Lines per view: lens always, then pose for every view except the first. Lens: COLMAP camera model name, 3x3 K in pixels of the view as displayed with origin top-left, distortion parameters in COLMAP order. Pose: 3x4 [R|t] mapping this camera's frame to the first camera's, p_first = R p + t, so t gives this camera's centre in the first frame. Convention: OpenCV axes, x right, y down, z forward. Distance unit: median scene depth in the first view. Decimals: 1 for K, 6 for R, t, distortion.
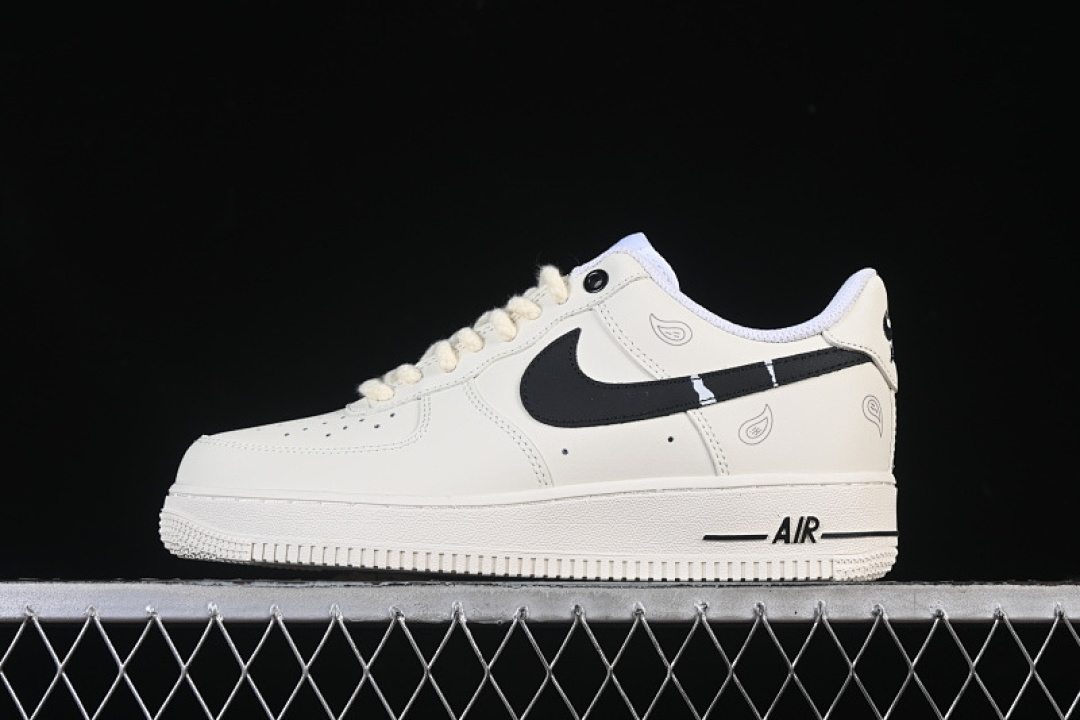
lens RADIAL K [[2289.4, 0, 538.5], [0, 2289.4, 356.9], [0, 0, 1]] dist [0.076061, 0.000000]
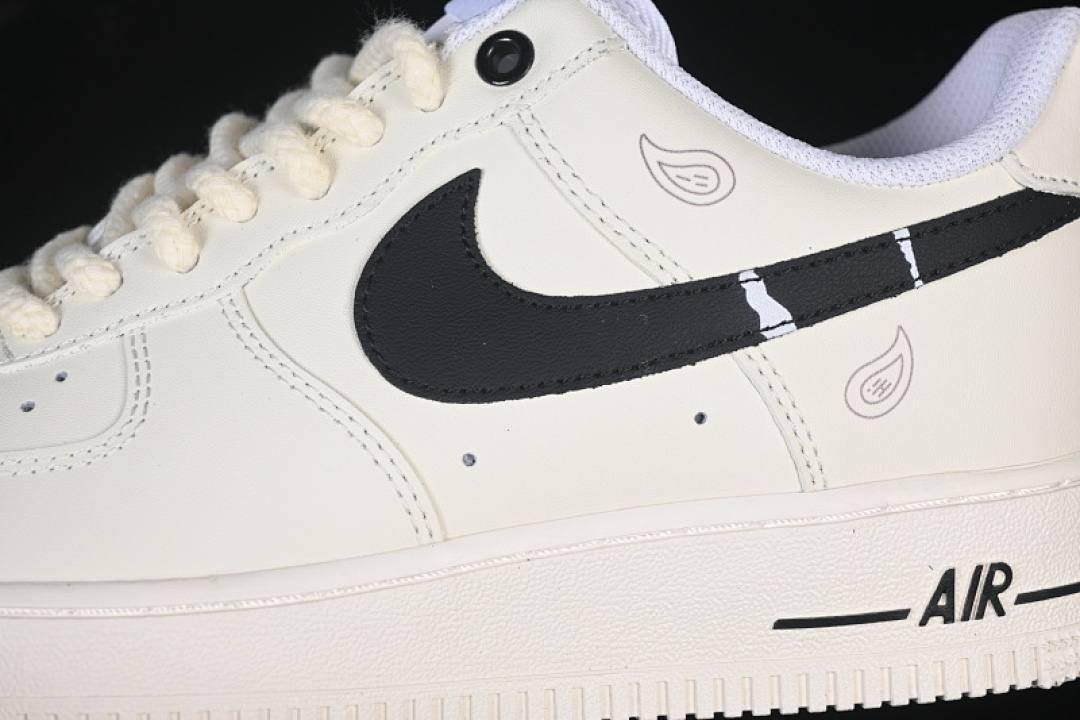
lens RADIAL K [[2289.4, 0, 539.5], [0, 2289.4, 361.0], [0, 0, 1]] dist [0.076061, 0.000000]
pose [[0.984592, -0.056846, 0.165370, -0.047290], [0.028973, 0.985647, 0.166314, -0.050780], [-0.172451, -0.158960, 0.972107, 0.567956]]
